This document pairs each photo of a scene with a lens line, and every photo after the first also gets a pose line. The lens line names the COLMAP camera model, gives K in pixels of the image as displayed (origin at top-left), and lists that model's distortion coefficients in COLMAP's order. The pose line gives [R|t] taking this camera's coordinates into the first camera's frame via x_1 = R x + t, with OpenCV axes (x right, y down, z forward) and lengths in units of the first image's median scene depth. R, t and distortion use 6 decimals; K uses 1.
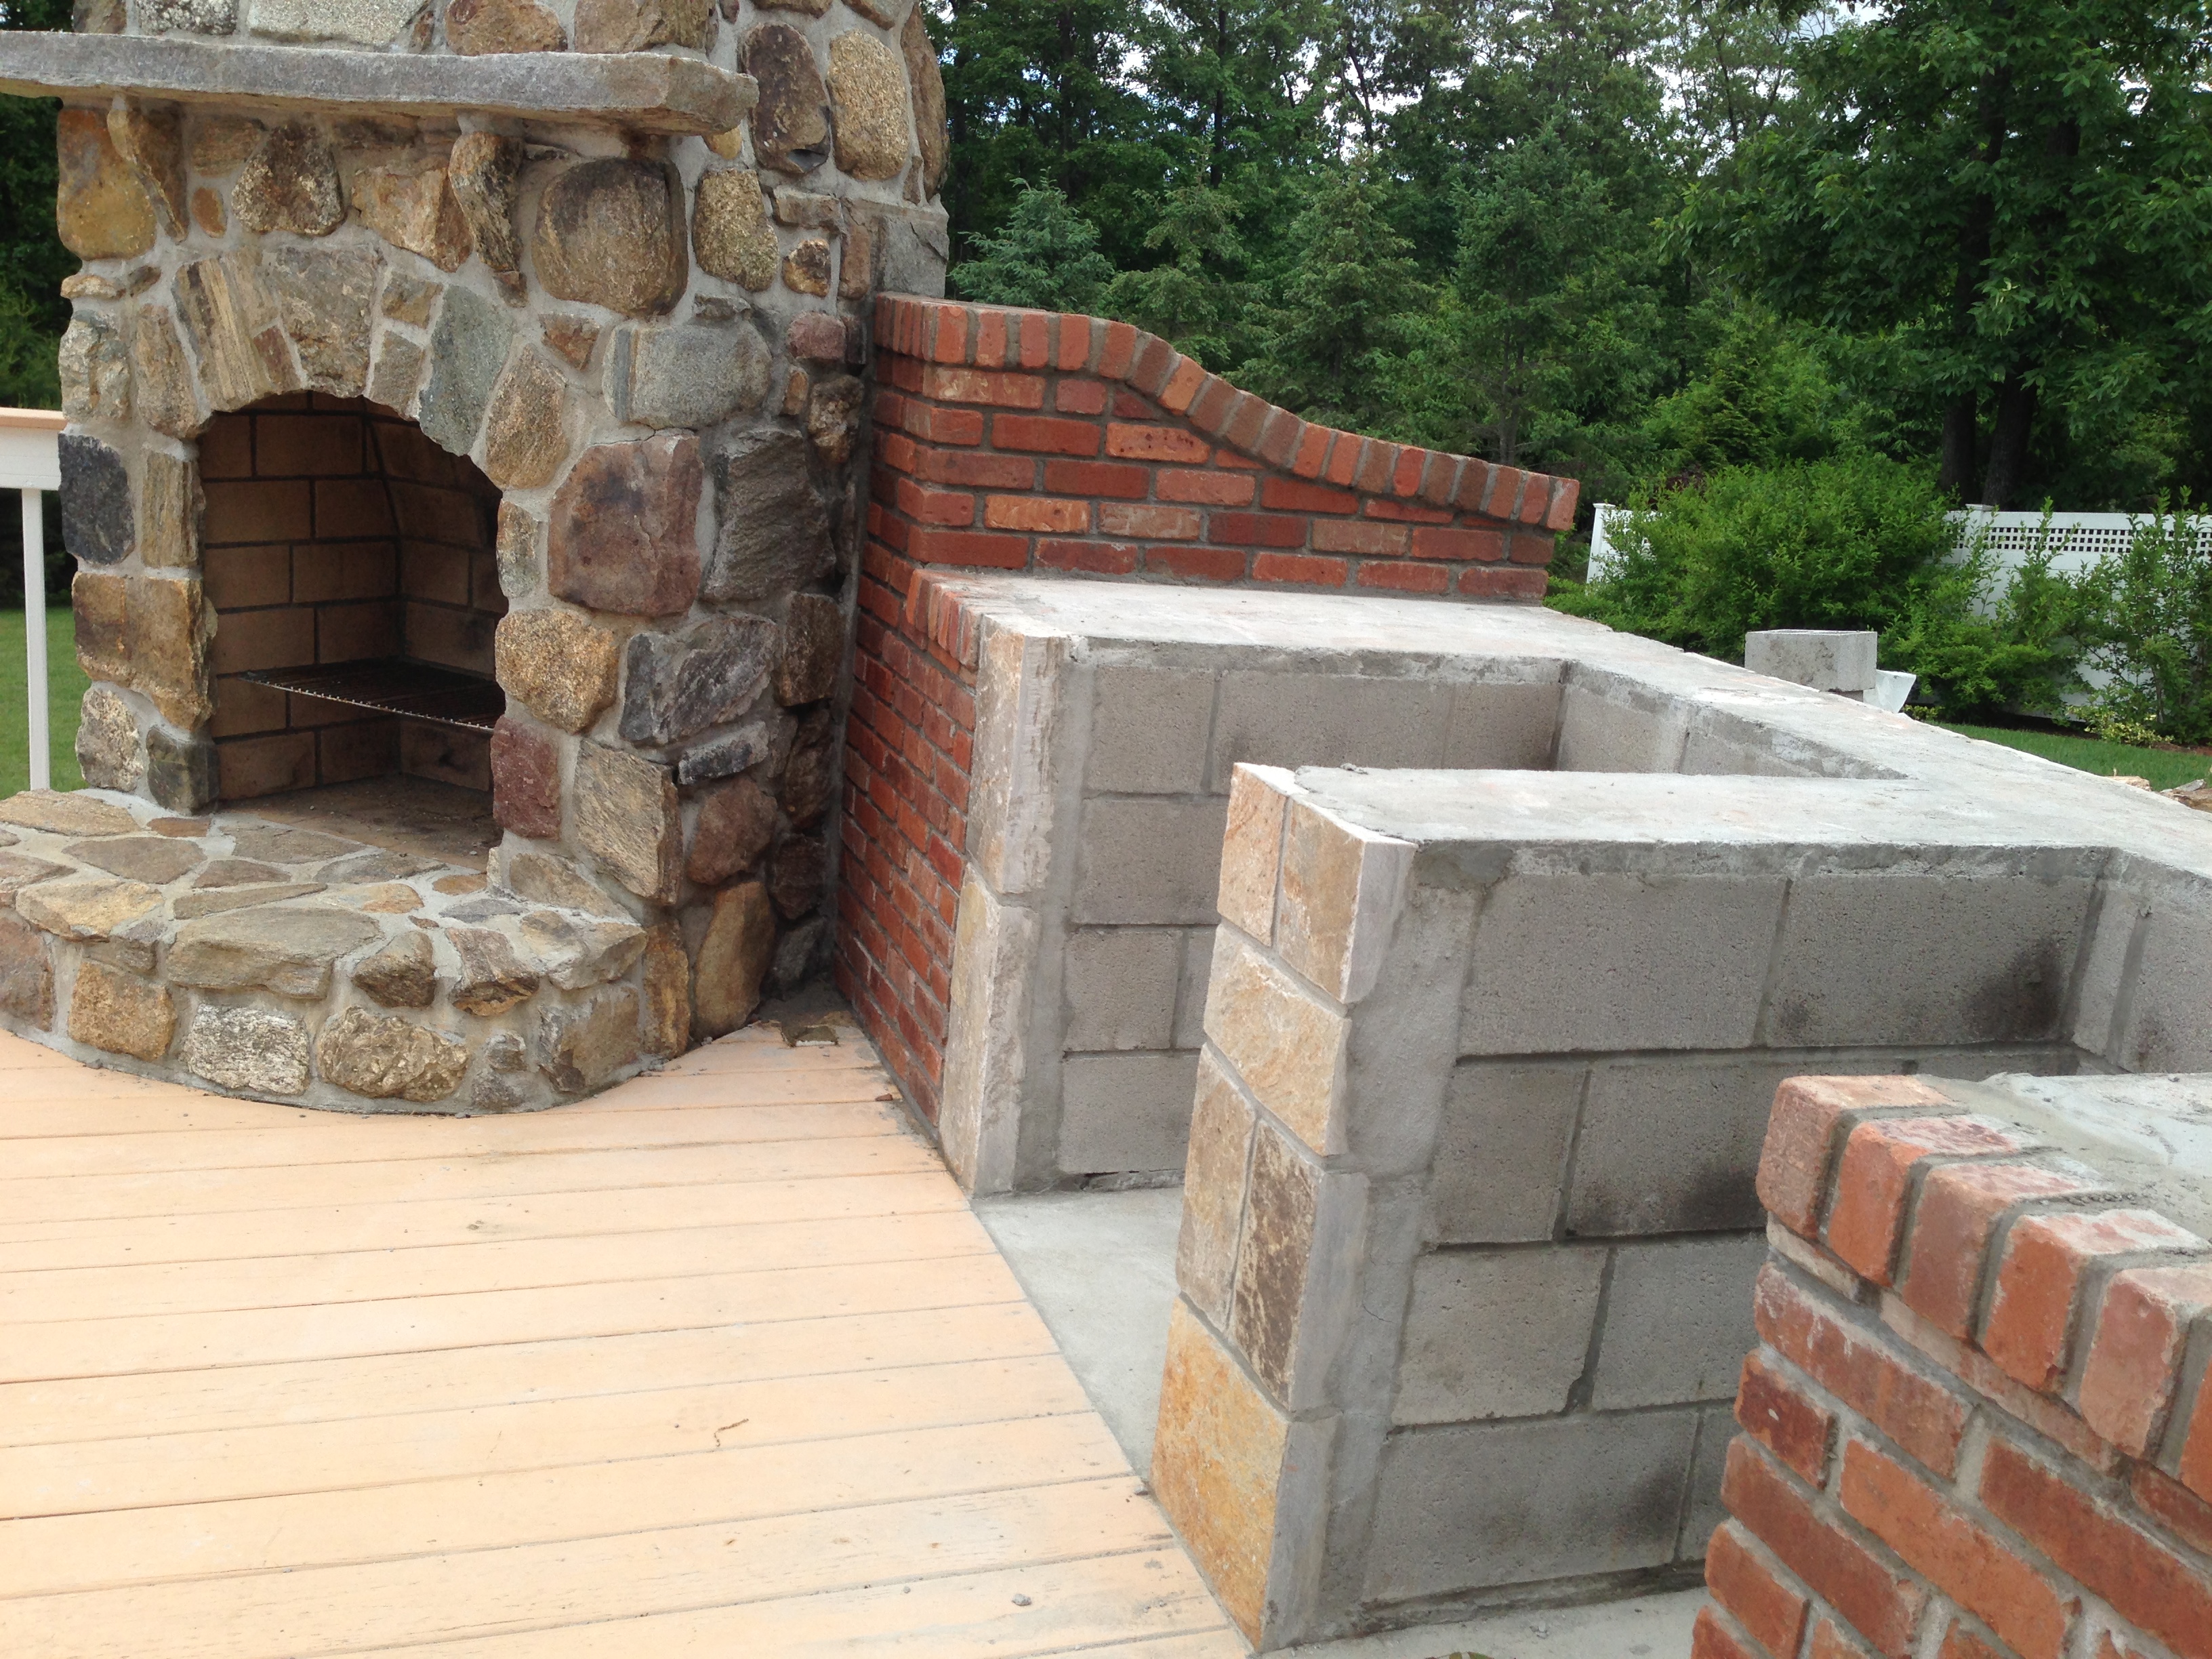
lens RADIAL K [[1996.1, 0, 1106.0], [0, 1996.1, 829.5], [0, 0, 1]] dist [0.101360, -0.146583]
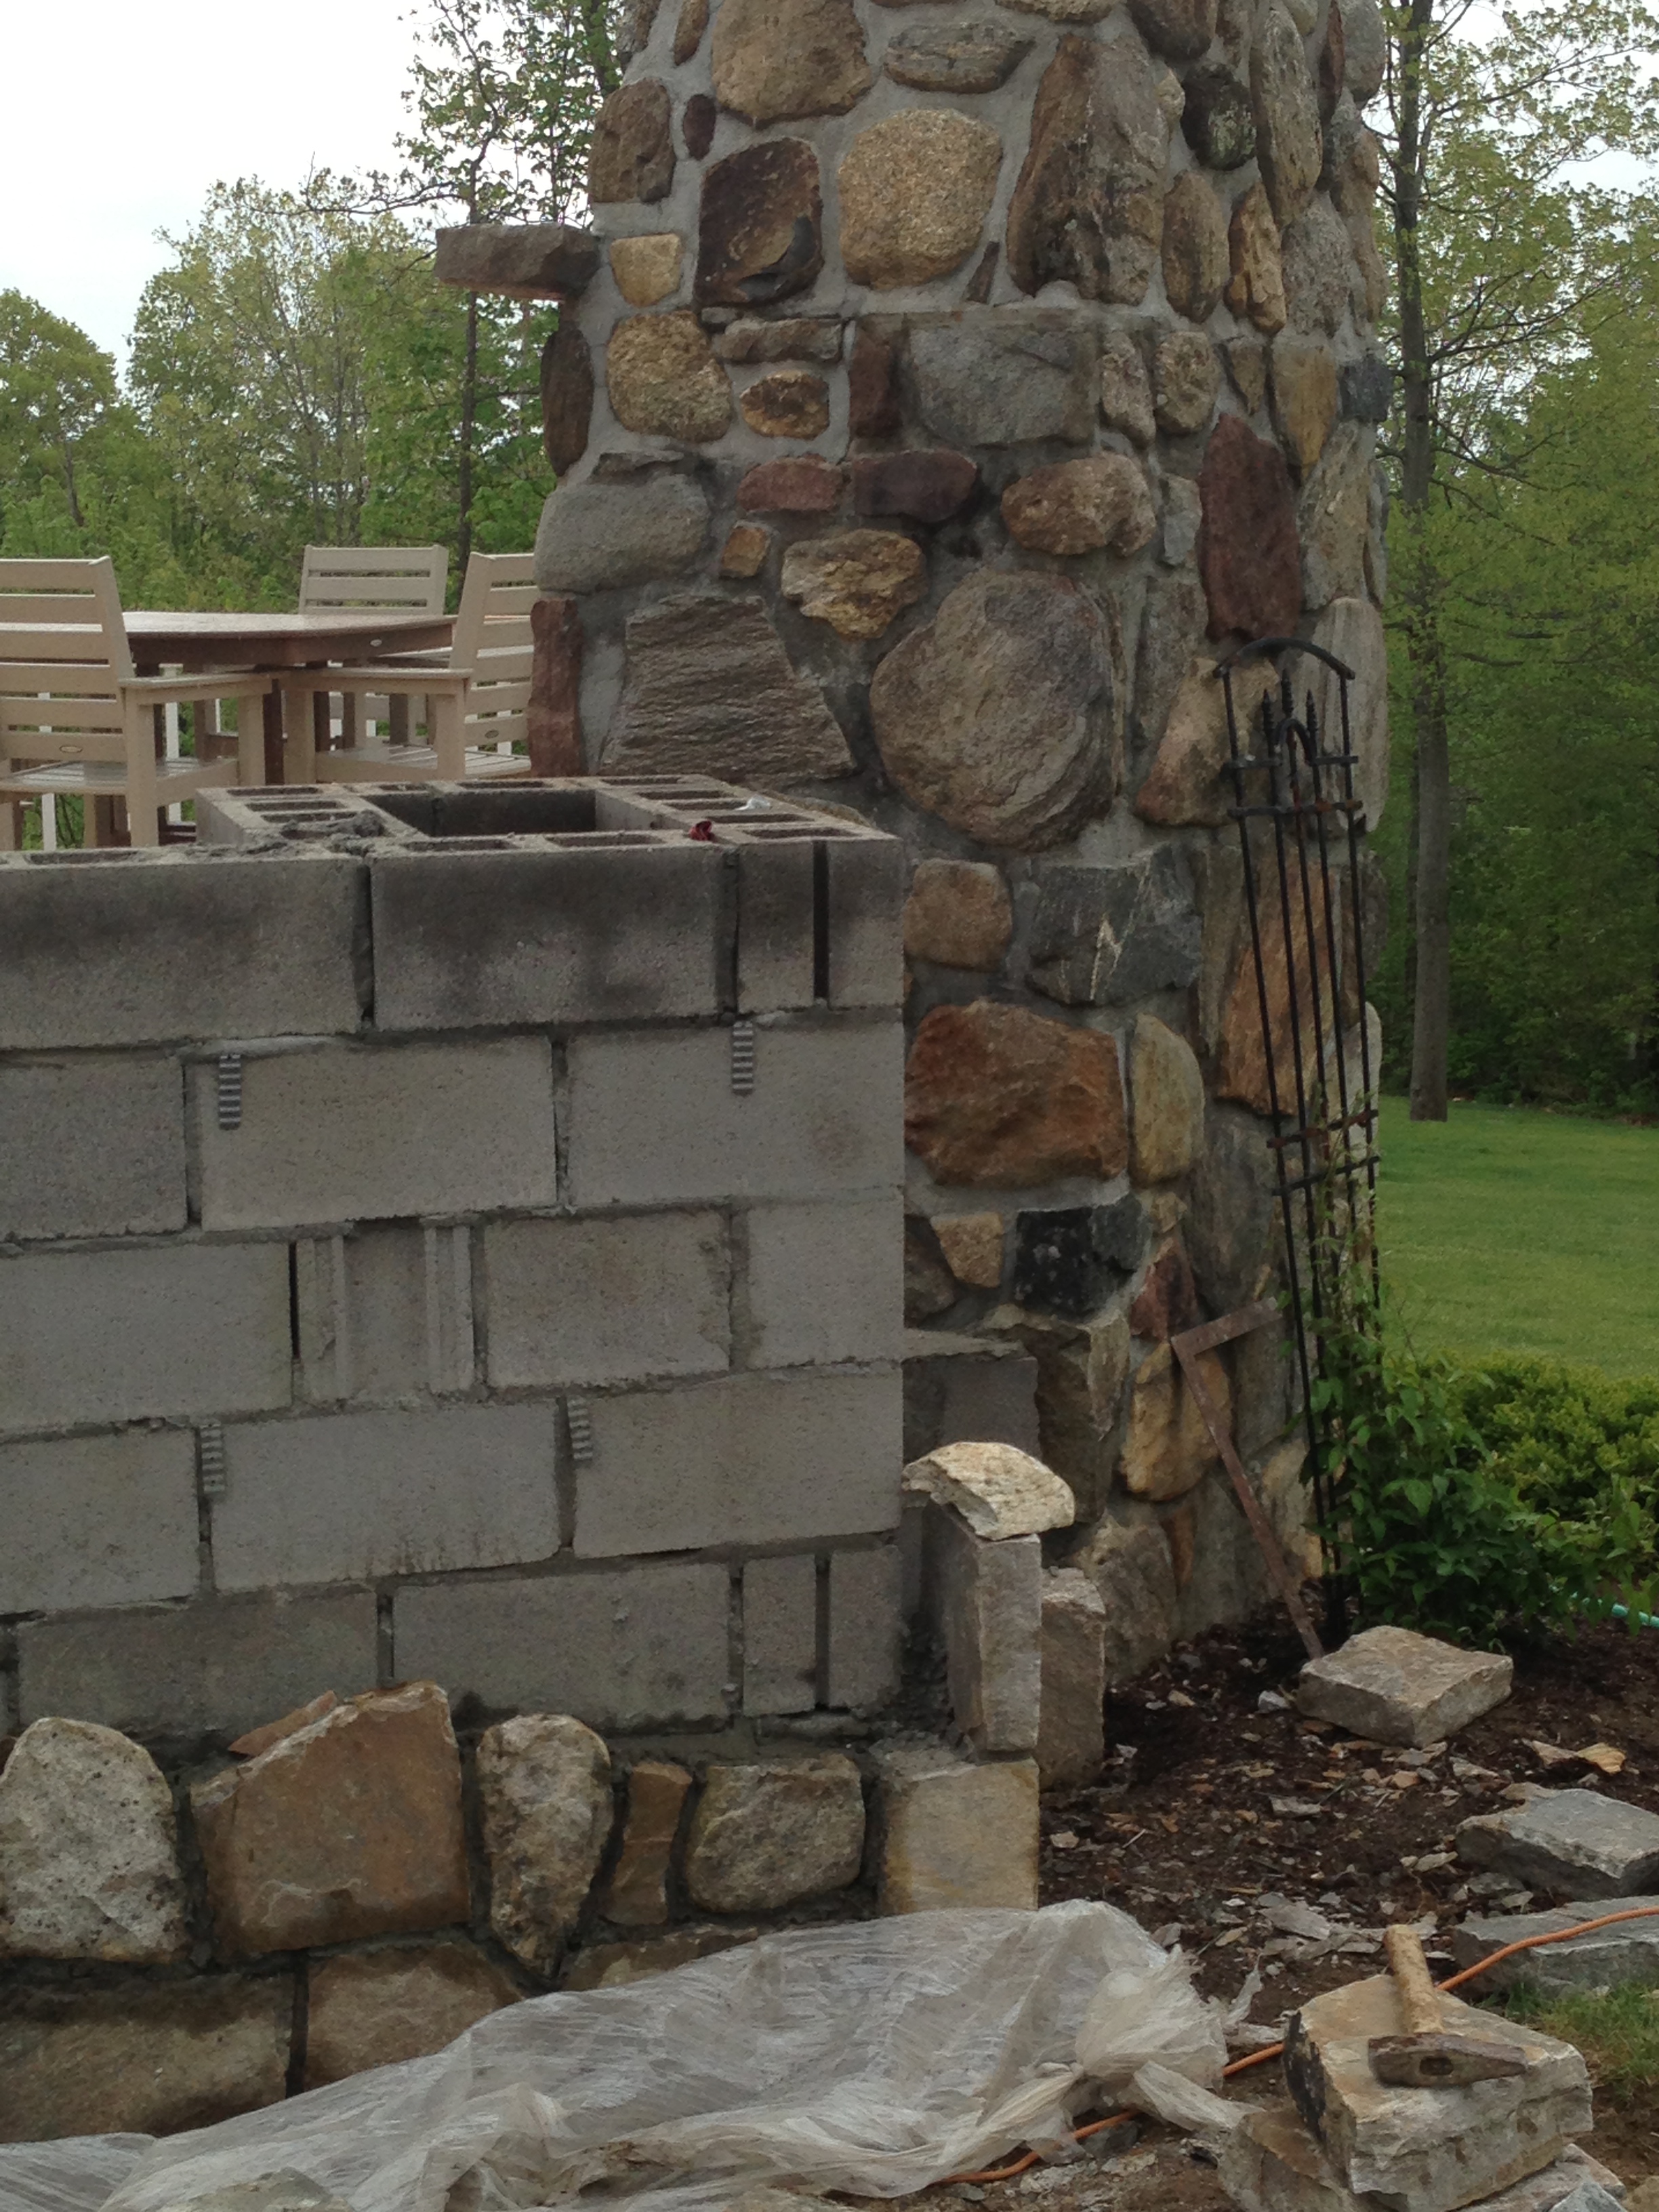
lens RADIAL K [[3549.0, 0, 829.5], [0, 3549.0, 1106.0], [0, 0, 1]] dist [-0.007294, 0.028657]
pose [[-0.071739, 0.067371, -0.995146, 1.407194], [-0.245213, 0.965904, 0.083069, -0.129772], [0.966811, 0.249982, -0.052772, 1.222637]]
